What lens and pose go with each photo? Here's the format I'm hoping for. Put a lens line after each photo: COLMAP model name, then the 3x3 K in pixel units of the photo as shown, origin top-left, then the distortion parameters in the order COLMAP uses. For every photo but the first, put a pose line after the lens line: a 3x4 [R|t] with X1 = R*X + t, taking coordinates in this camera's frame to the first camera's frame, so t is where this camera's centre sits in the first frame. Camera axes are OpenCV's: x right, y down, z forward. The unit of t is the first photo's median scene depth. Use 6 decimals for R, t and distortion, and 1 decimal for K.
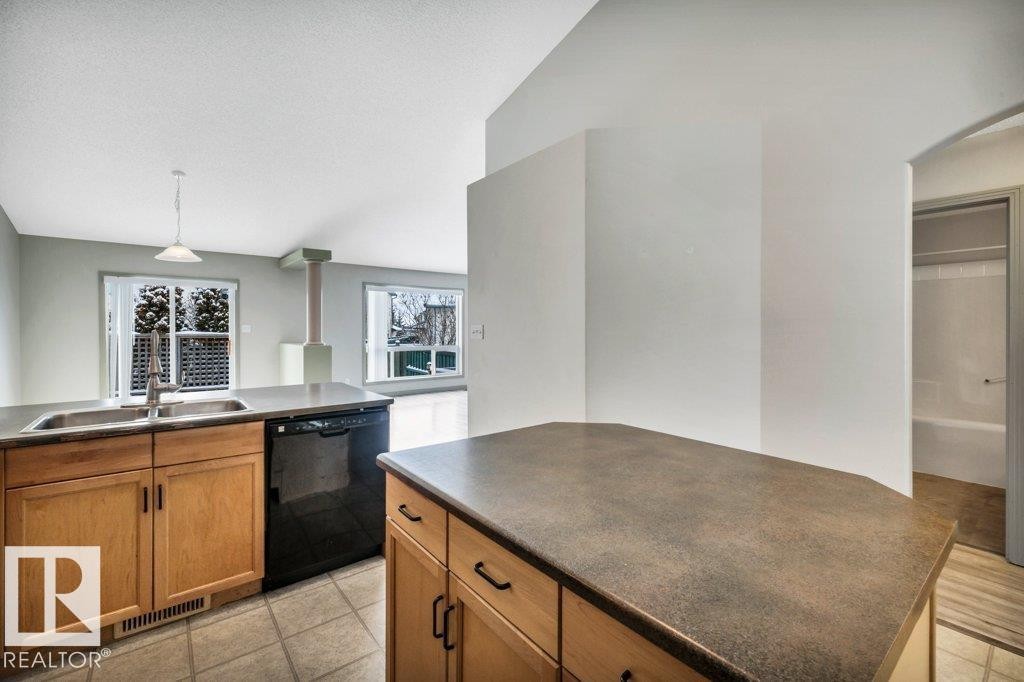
lens RADIAL K [[432.6, 0, 502.5], [0, 432.6, 331.1], [0, 0, 1]] dist [-0.001443, -0.000387]
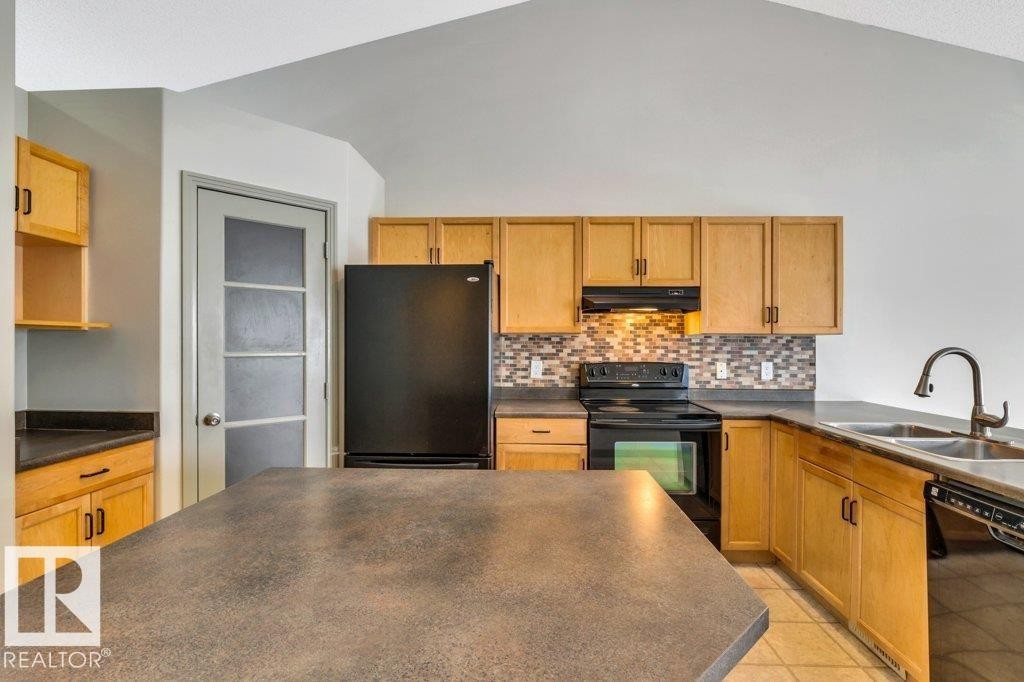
lens RADIAL K [[472.1, 0, 524.3], [0, 472.1, 340.7], [0, 0, 1]] dist [-0.005098, 0.000734]
pose [[-0.627858, -0.008045, -0.778287, 0.248899], [-0.010397, 0.999944, -0.001949, -0.003013], [0.778259, 0.006868, -0.627906, 0.492872]]
